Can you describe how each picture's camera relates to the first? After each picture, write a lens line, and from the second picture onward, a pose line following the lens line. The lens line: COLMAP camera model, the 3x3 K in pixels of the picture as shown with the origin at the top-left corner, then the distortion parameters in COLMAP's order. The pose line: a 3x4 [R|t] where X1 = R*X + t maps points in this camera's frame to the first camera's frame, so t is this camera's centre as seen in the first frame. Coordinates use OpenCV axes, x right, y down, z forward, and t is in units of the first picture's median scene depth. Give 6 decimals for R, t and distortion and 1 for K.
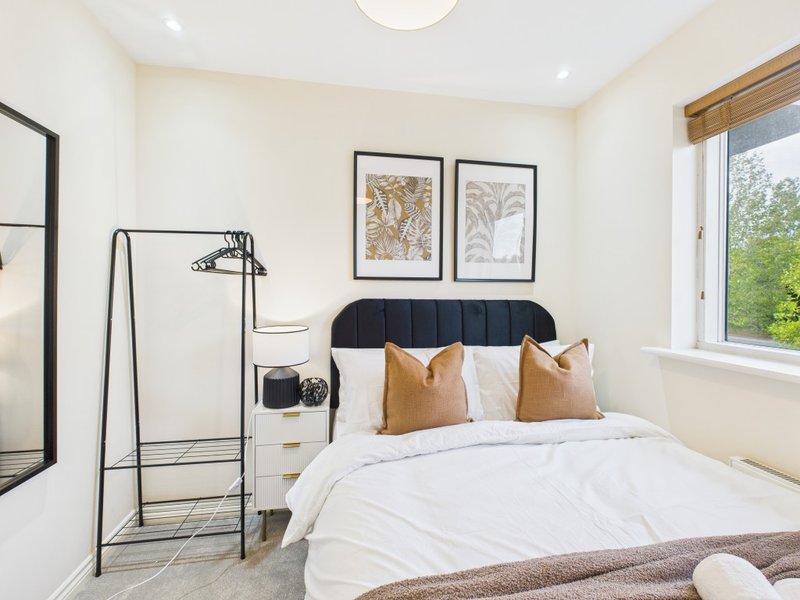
lens RADIAL K [[391.1, 0, 401.1], [0, 391.1, 295.2], [0, 0, 1]] dist [-0.001788, -0.000063]
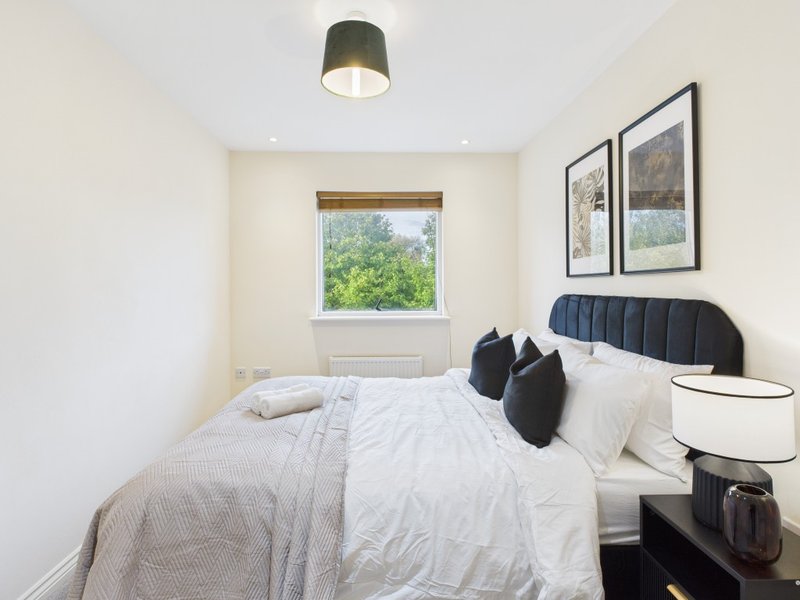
lens RADIAL K [[425.2, 0, 400.0], [0, 425.2, 300.0], [0, 0, 1]] dist [-0.000967, 0.000215]
pose [[-0.188134, 0.021854, -0.981900, 1.149899], [-0.005218, 0.999716, 0.023250, 0.000069], [0.982129, 0.009498, -0.187967, 0.701678]]
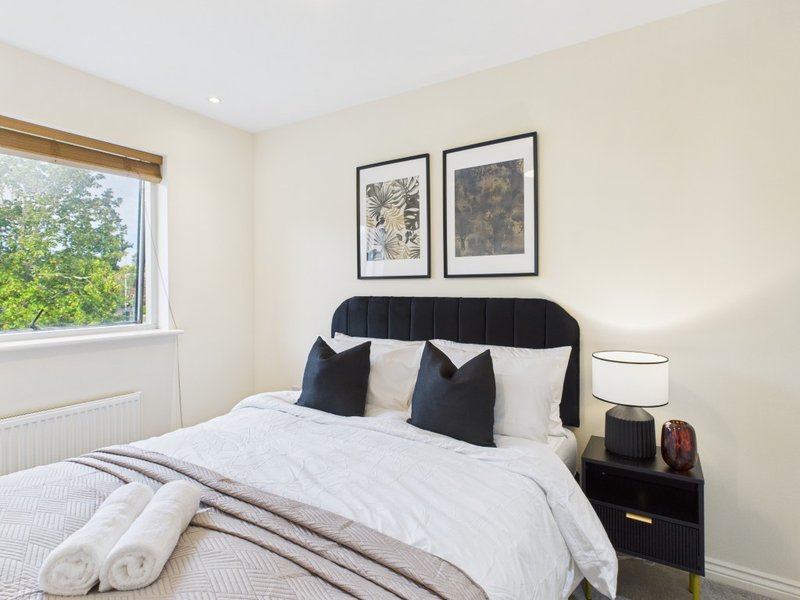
lens RADIAL K [[425.2, 0, 400.0], [0, 425.2, 300.0], [0, 0, 1]] dist [-0.000967, 0.000215]
pose [[0.712223, 0.007567, -0.701913, 0.796905], [0.003790, 0.999886, 0.014625, 0.002005], [0.701943, -0.013076, 0.712113, 0.179602]]
